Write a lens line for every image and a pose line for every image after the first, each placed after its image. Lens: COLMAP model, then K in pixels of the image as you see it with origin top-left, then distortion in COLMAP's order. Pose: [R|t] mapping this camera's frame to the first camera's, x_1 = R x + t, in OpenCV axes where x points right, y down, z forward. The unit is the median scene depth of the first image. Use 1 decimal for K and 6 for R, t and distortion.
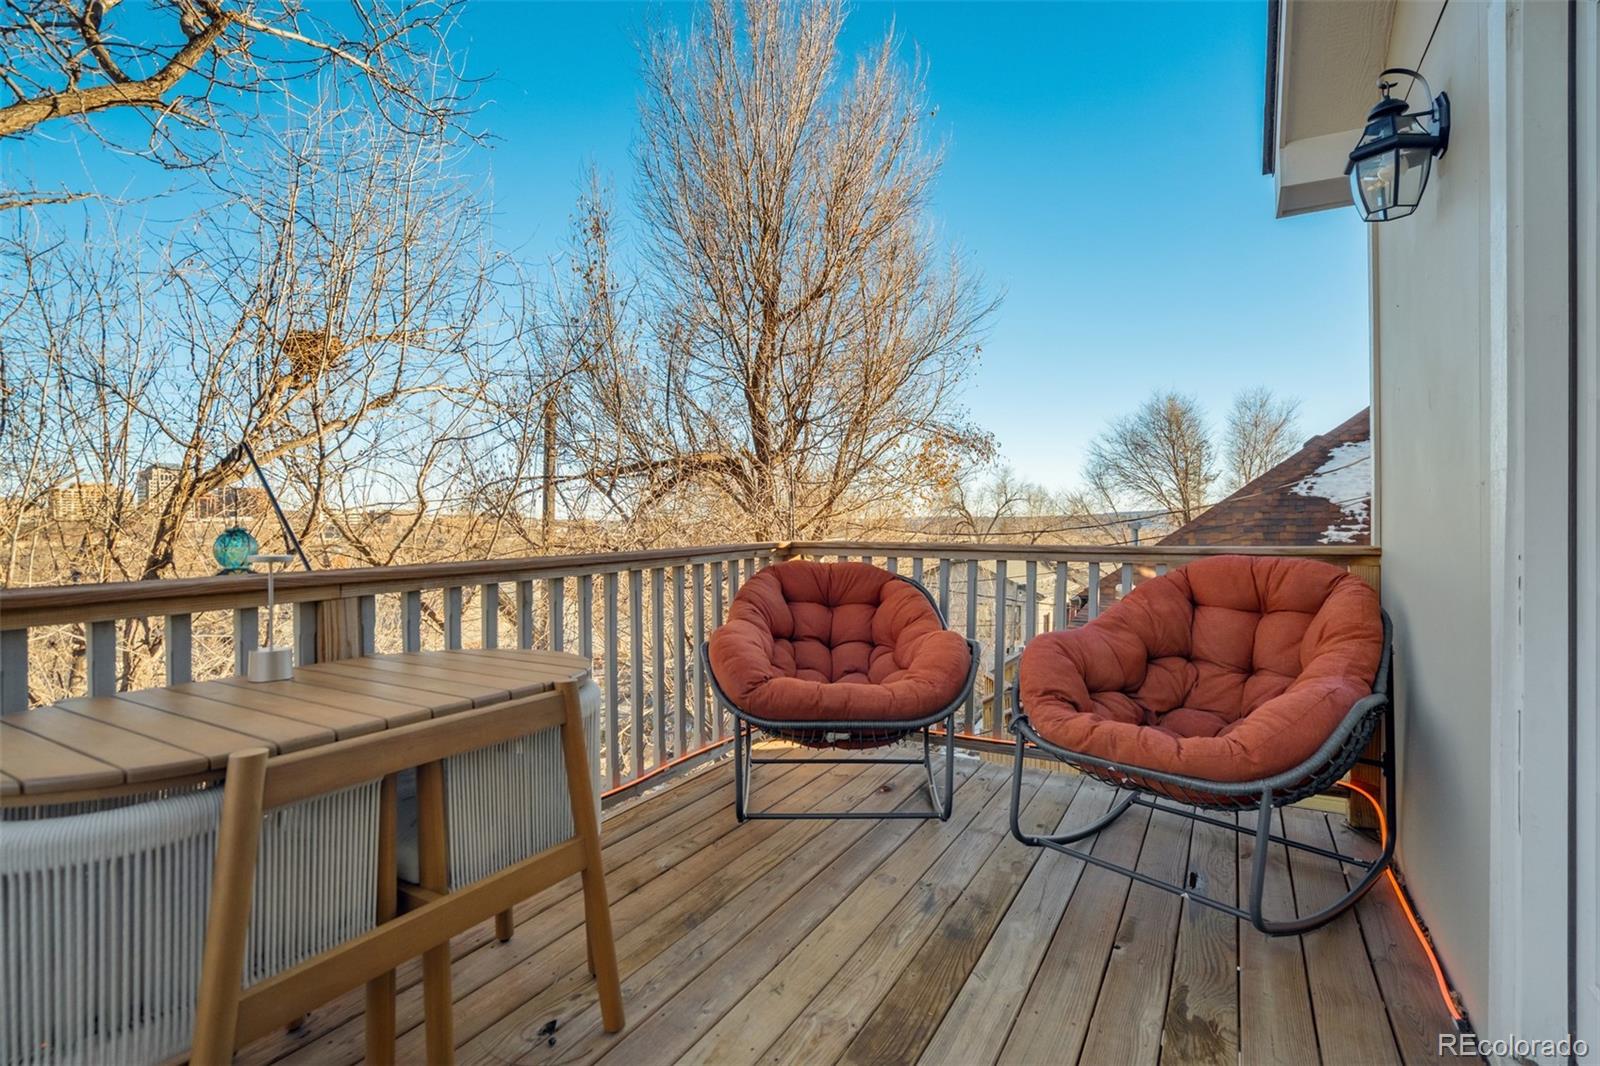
lens RADIAL K [[766.7, 0, 797.9], [0, 766.7, 508.2], [0, 0, 1]] dist [-0.041427, 0.016258]
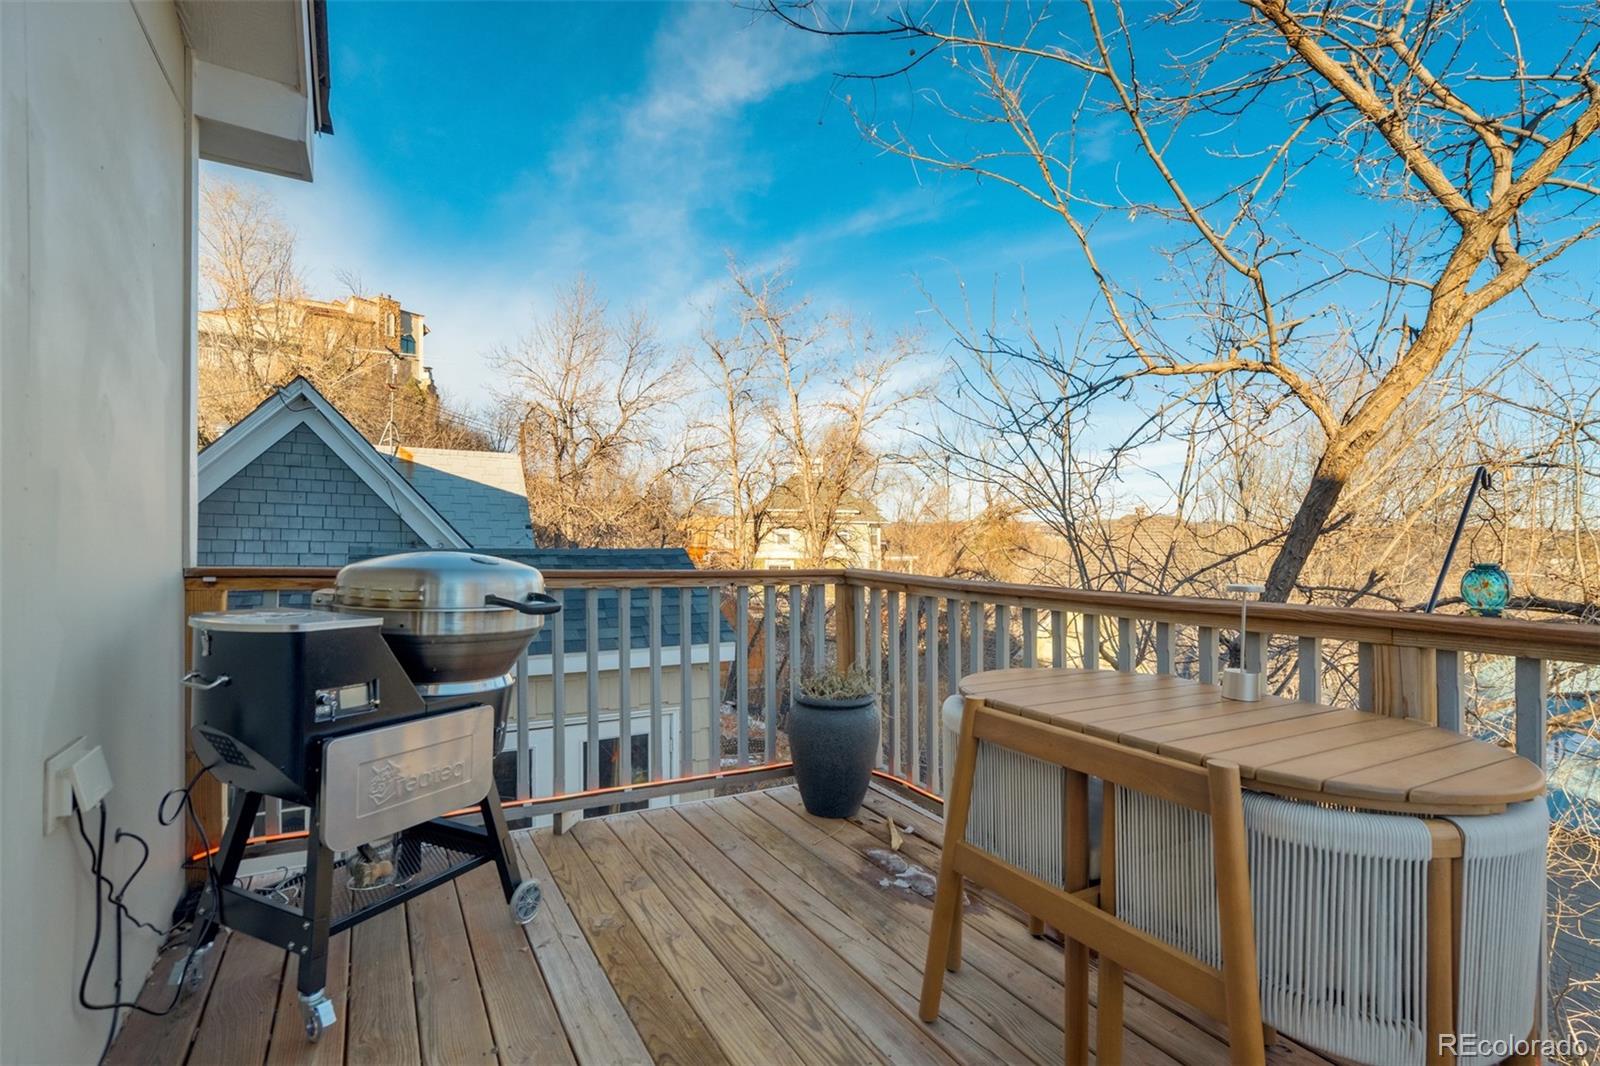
lens RADIAL K [[766.7, 0, 797.9], [0, 766.7, 508.2], [0, 0, 1]] dist [-0.041427, 0.016258]
pose [[-0.515467, -0.043897, -0.855784, 0.643815], [-0.001426, 0.998730, -0.050370, 0.011427], [0.856908, -0.024744, -0.514875, 1.166074]]
